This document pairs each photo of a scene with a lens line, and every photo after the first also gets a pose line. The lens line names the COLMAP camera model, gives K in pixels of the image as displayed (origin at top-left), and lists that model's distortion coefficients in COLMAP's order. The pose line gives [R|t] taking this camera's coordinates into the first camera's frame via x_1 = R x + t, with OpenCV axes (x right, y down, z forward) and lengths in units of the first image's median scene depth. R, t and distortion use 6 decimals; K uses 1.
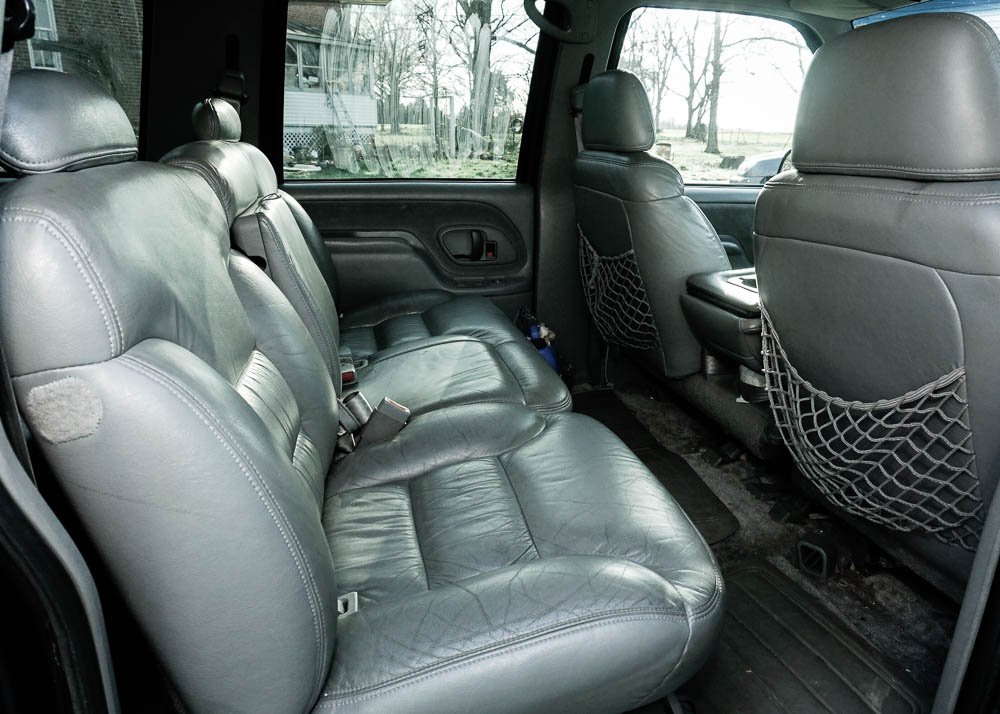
lens RADIAL K [[720.6, 0, 500.0], [0, 720.6, 357.0], [0, 0, 1]] dist [-0.069563, 0.005807]
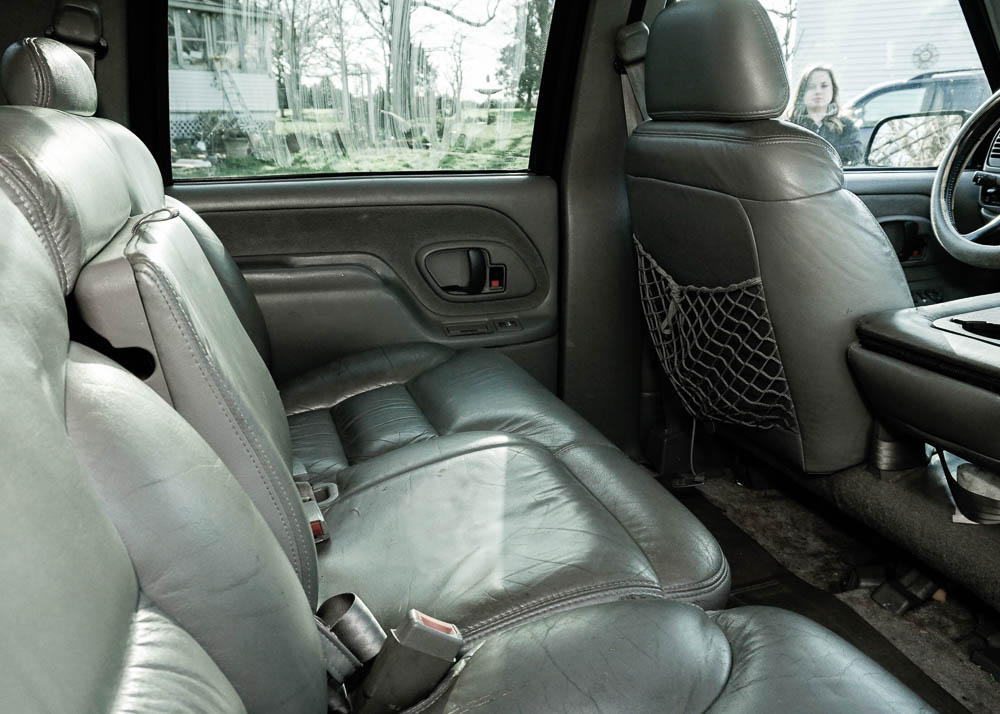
lens RADIAL K [[843.3, 0, 500.0], [0, 843.3, 357.0], [0, 0, 1]] dist [-0.033380, -0.001230]
pose [[0.995731, -0.044822, 0.080688, -0.082427], [0.046789, 0.998648, -0.022662, -0.061936], [-0.079563, 0.026340, 0.996482, 0.244828]]
